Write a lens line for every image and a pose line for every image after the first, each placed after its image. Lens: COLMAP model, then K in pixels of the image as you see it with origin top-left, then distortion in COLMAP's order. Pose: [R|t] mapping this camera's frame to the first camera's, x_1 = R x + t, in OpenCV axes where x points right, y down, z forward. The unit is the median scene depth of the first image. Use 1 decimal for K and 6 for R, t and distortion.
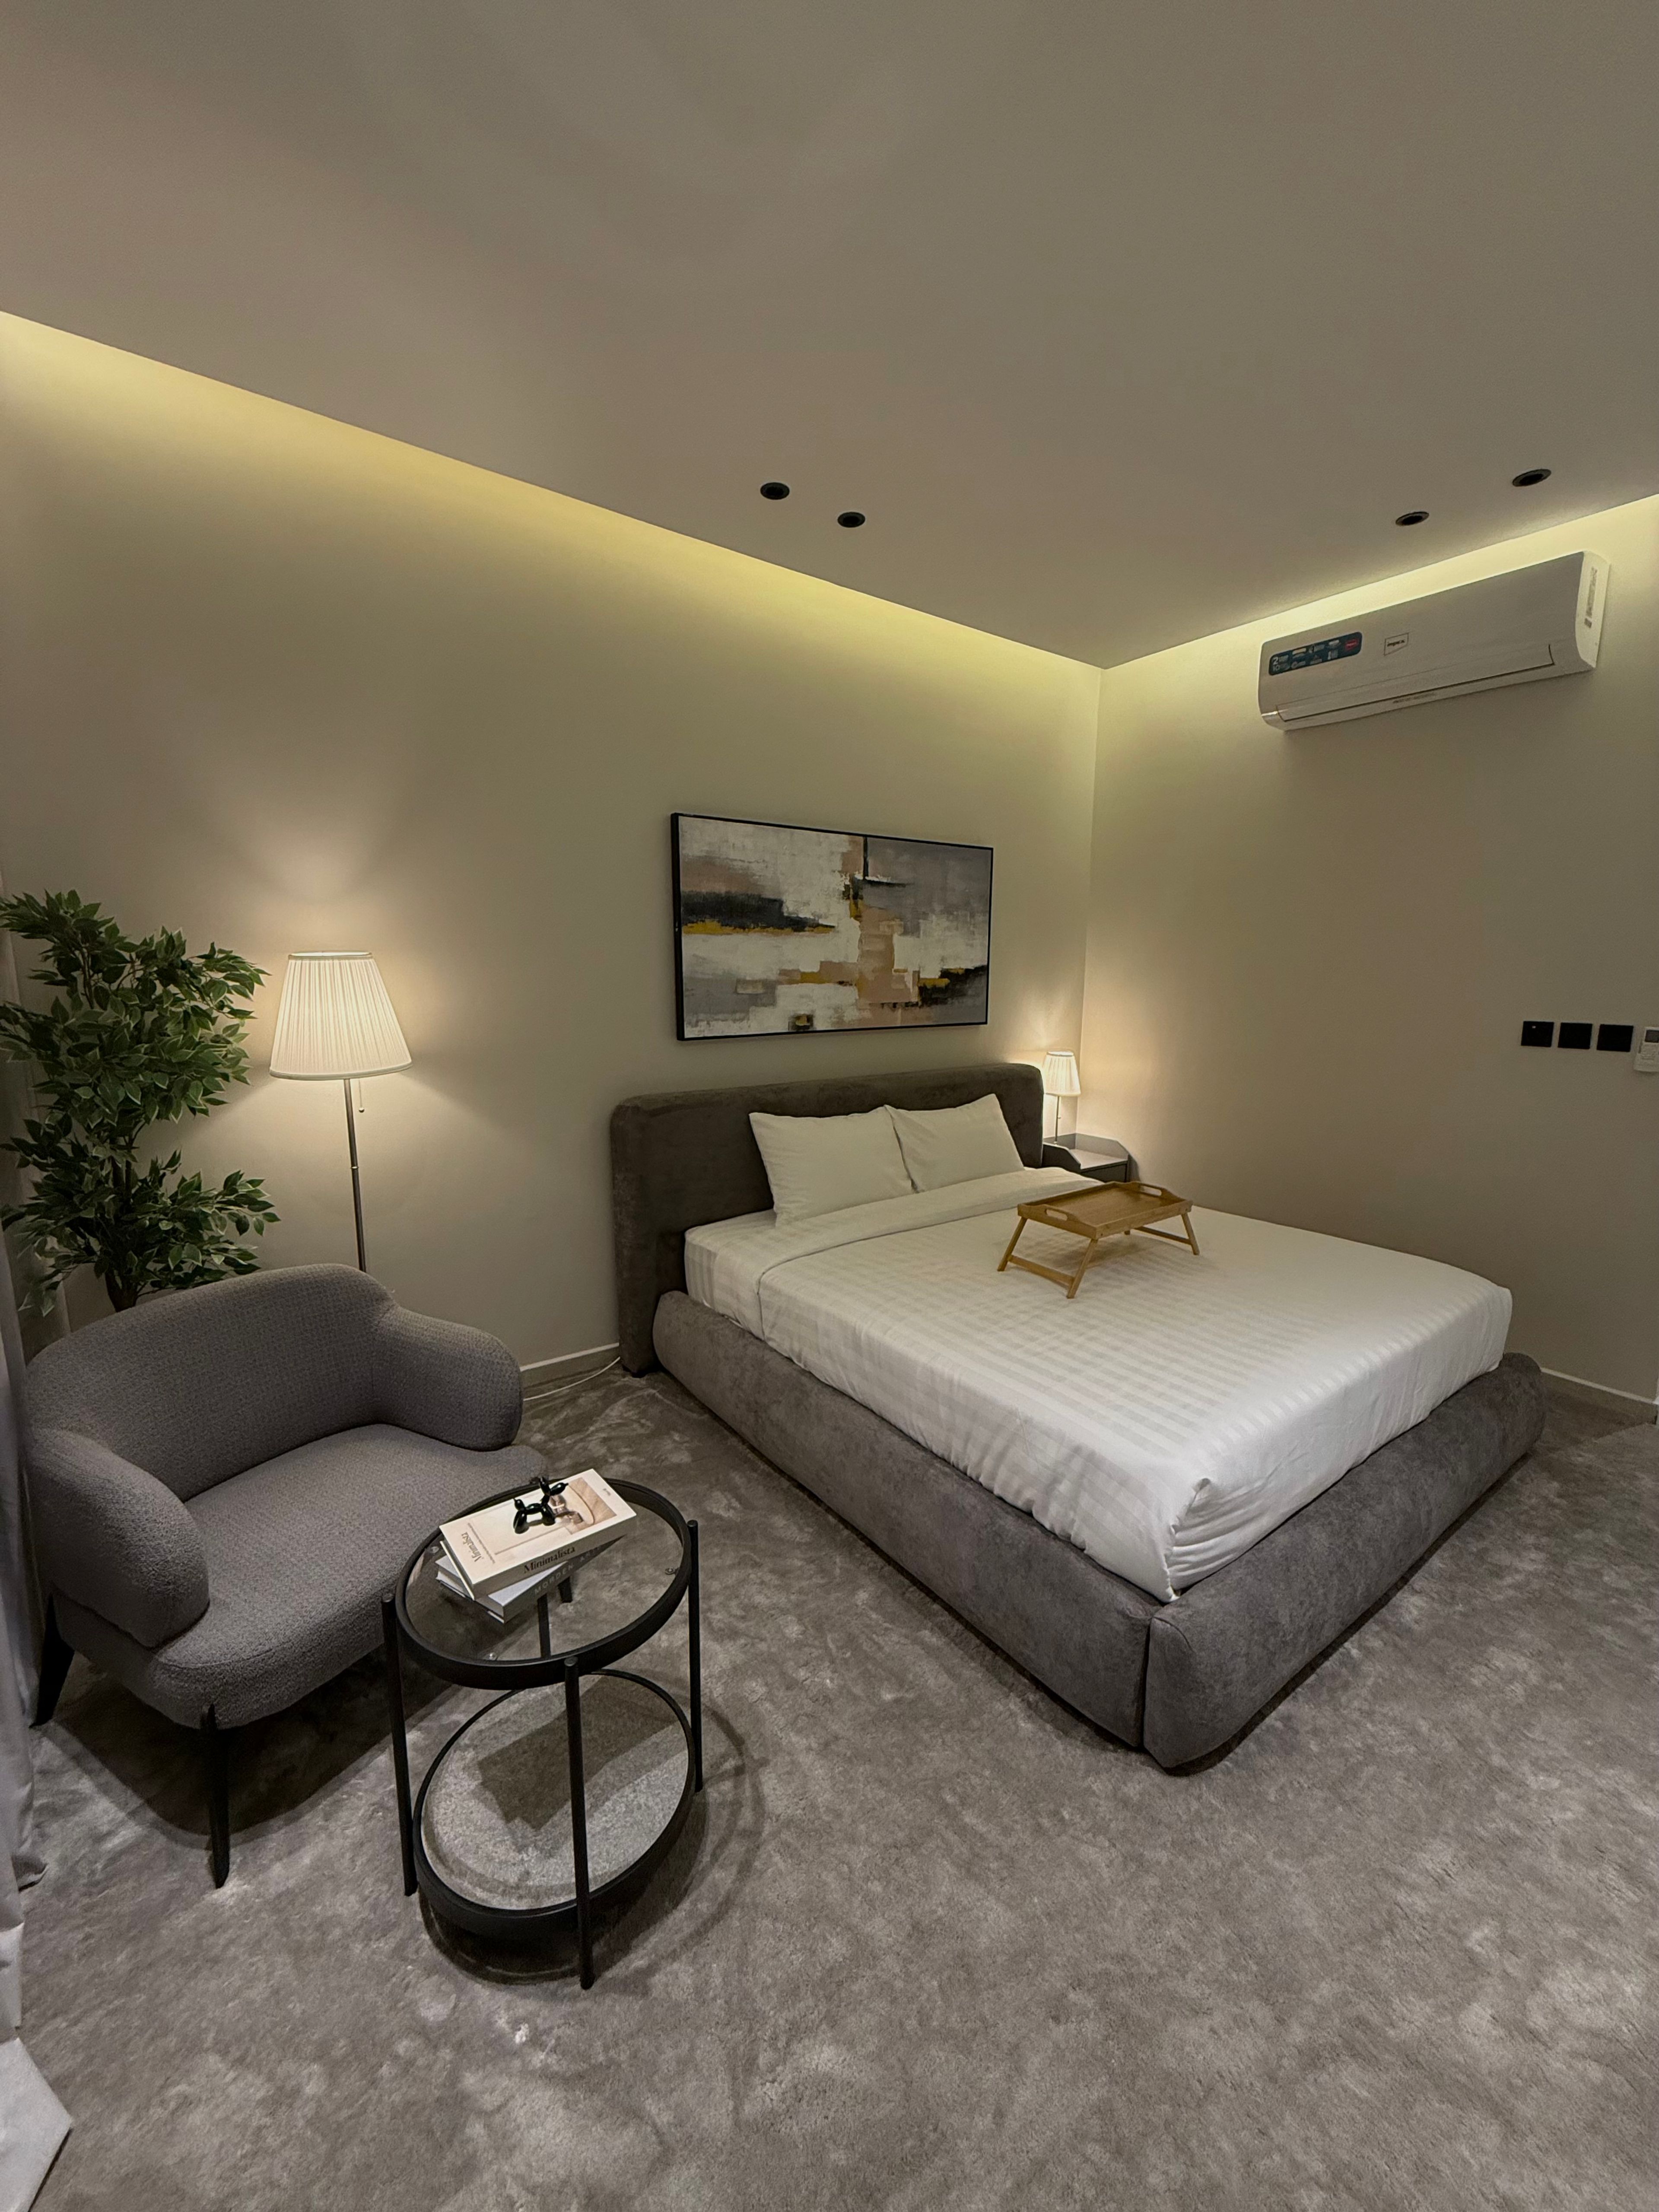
lens RADIAL K [[876.5, 0, 828.1], [0, 876.5, 1102.8], [0, 0, 1]] dist [-0.003499, -0.000085]
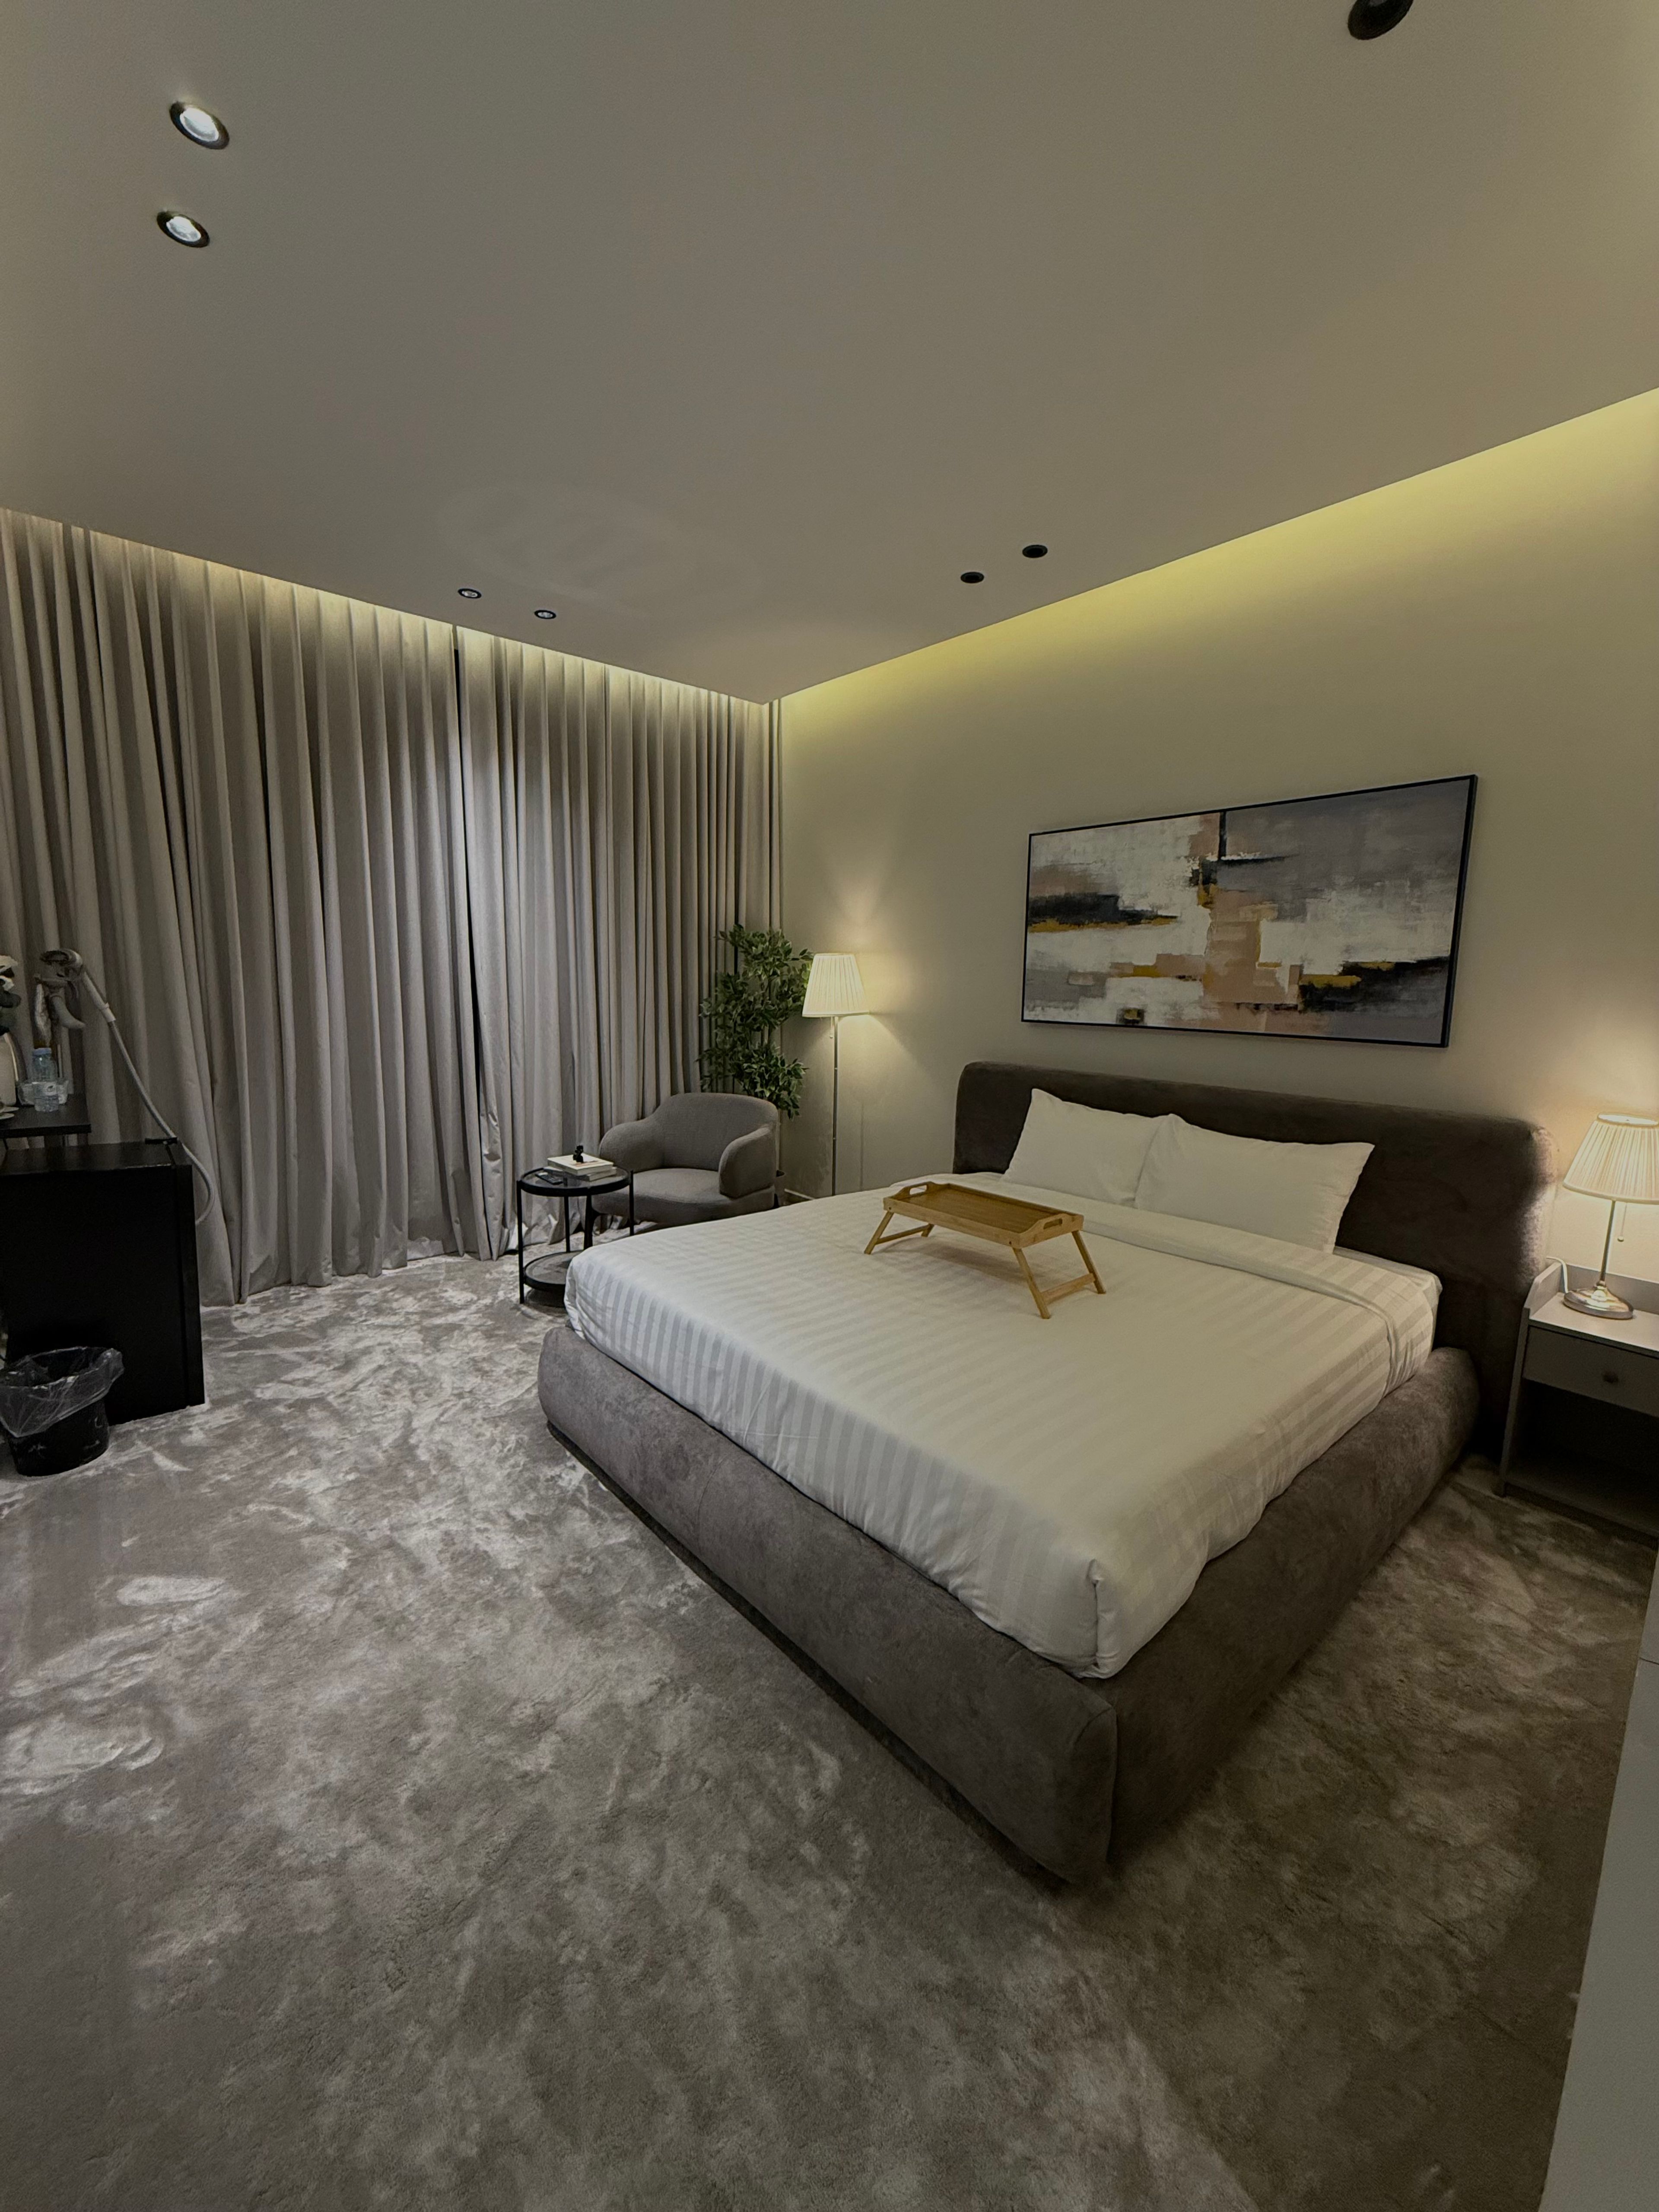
lens RADIAL K [[876.5, 0, 831.5], [0, 876.5, 1101.0], [0, 0, 1]] dist [-0.003499, -0.000085]
pose [[0.088100, 0.139339, -0.986318, 0.914714], [-0.173333, 0.977206, 0.122569, -0.059709], [0.980915, 0.160163, 0.110244, 0.564738]]
